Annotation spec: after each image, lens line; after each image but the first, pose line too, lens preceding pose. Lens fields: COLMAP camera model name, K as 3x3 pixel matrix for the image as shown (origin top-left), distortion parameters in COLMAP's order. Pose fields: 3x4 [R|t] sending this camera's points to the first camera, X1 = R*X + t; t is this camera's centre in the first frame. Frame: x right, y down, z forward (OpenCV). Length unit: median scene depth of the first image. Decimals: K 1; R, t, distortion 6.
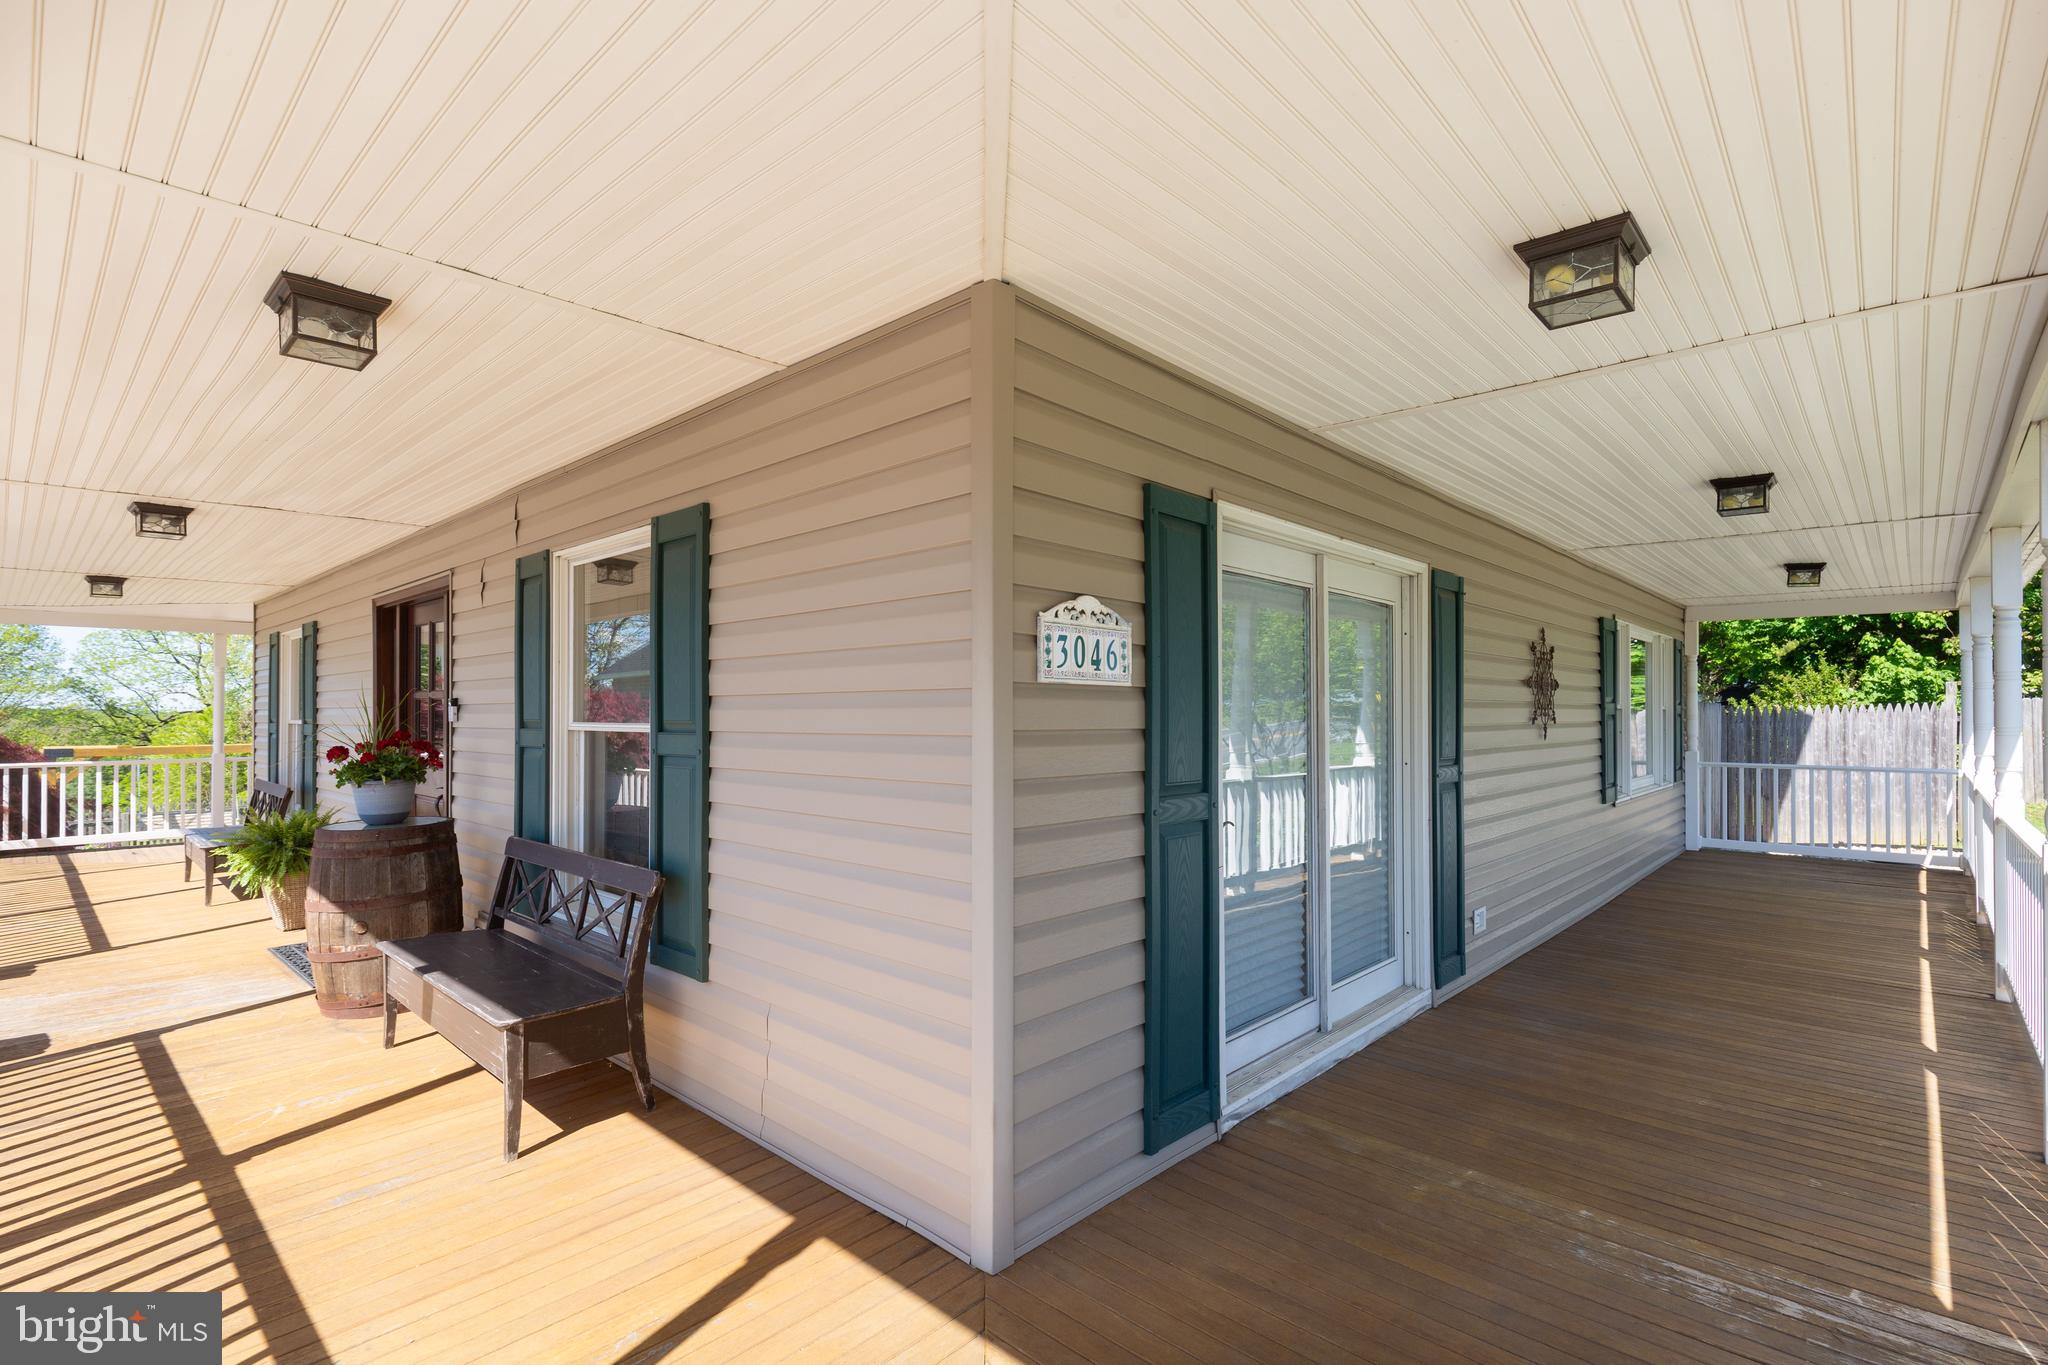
lens RADIAL K [[965.2, 0, 1035.5], [0, 965.2, 702.1], [0, 0, 1]] dist [0.002116, -0.000388]
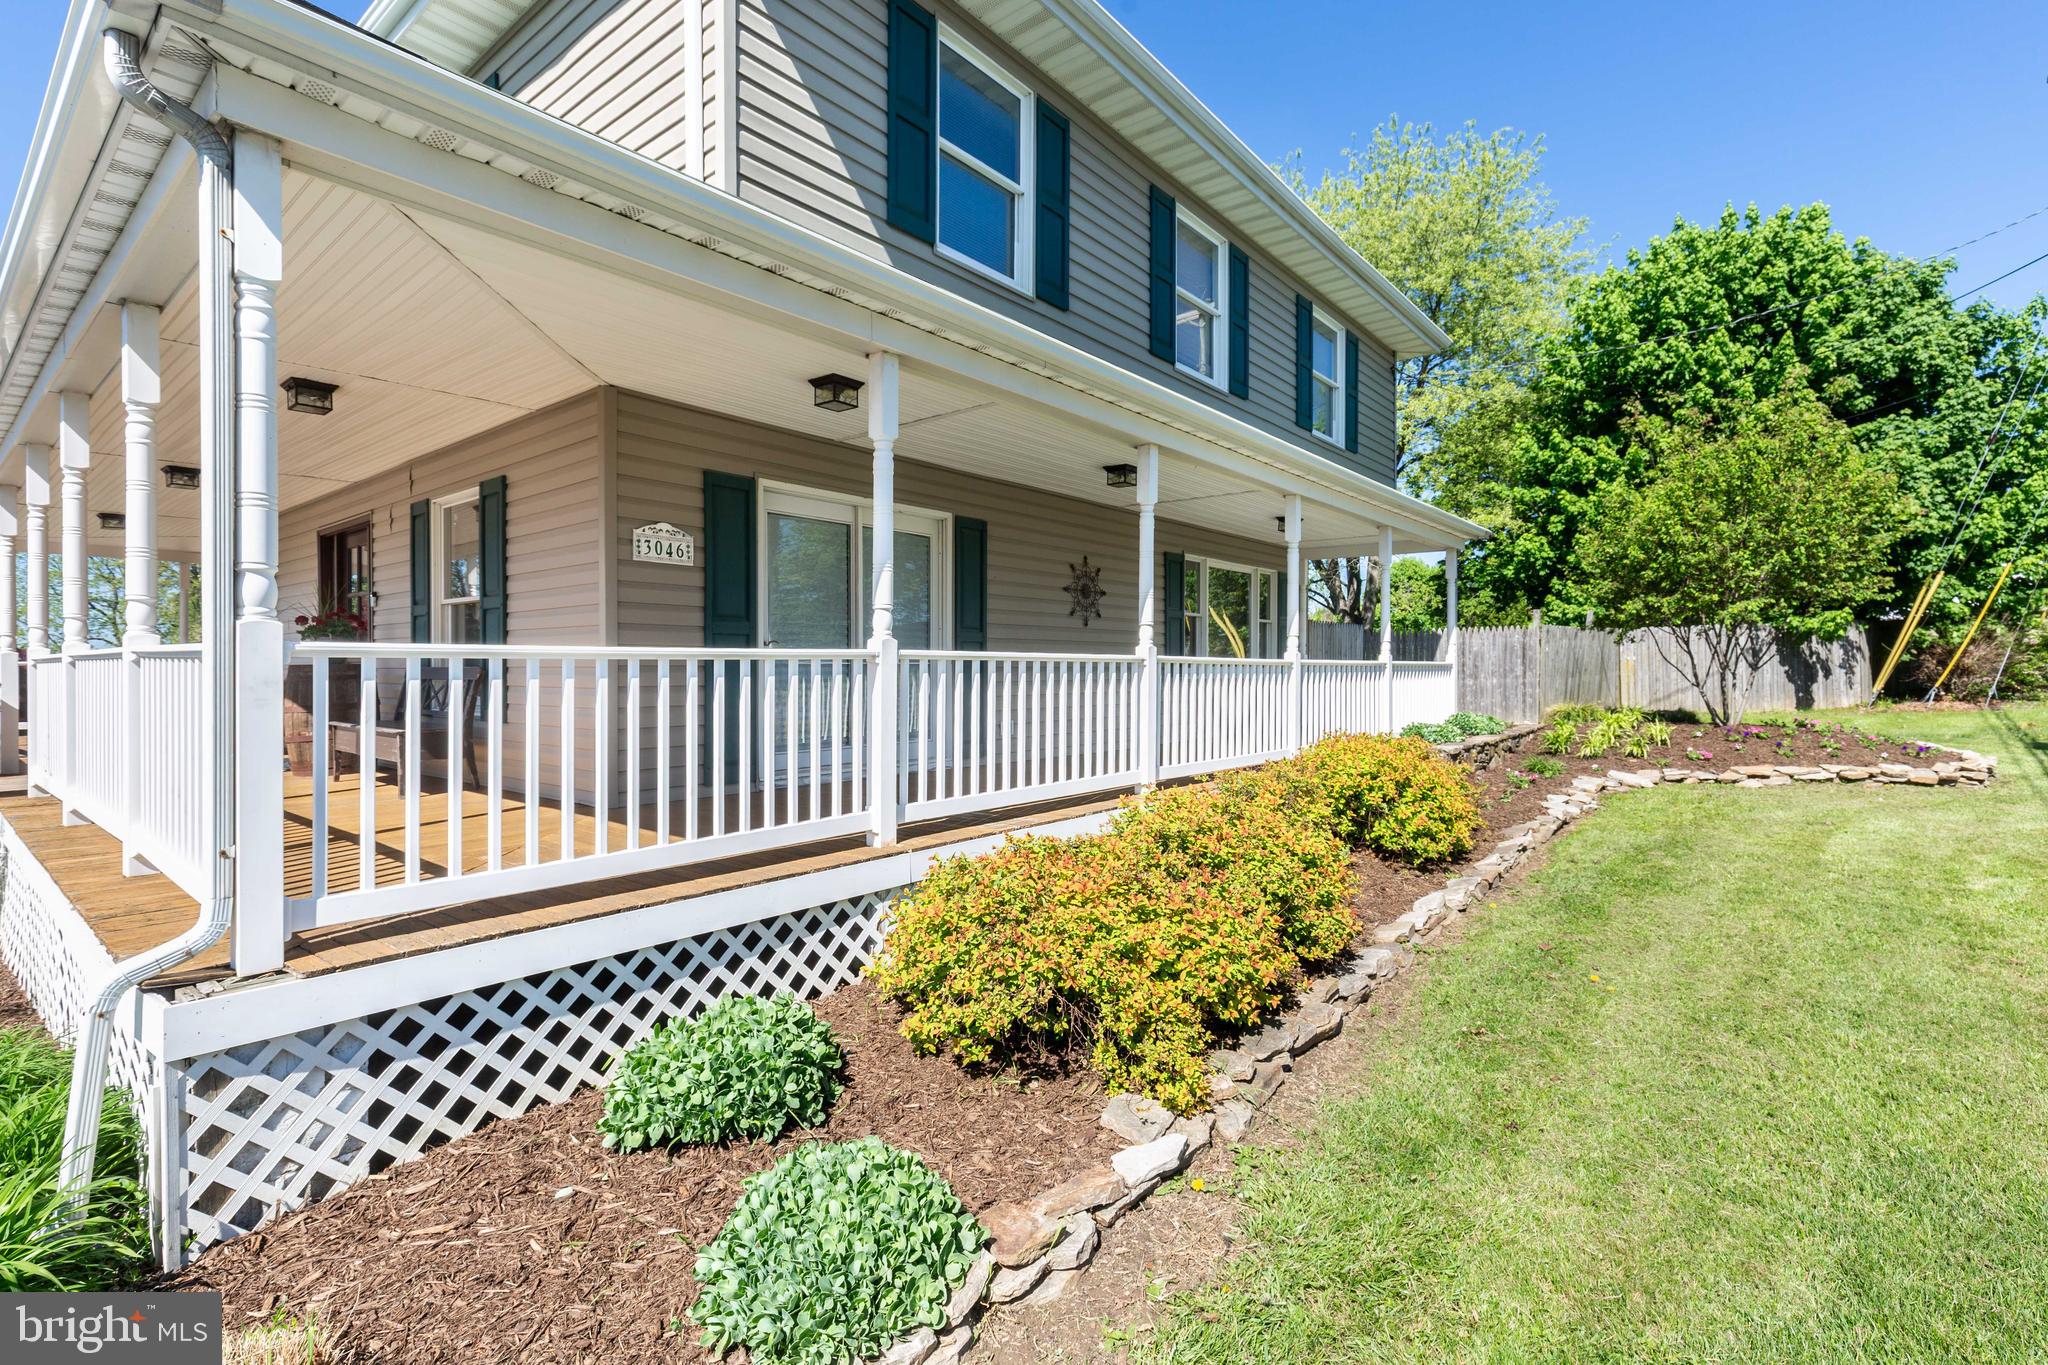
lens RADIAL K [[978.1, 0, 1019.0], [0, 978.1, 677.3], [0, 0, 1]] dist [0.011568, -0.000311]
pose [[0.999494, 0.004584, 0.031468, 0.622836], [-0.005193, 0.999800, 0.019320, 0.152906], [-0.031373, -0.019474, 0.999318, -0.994286]]
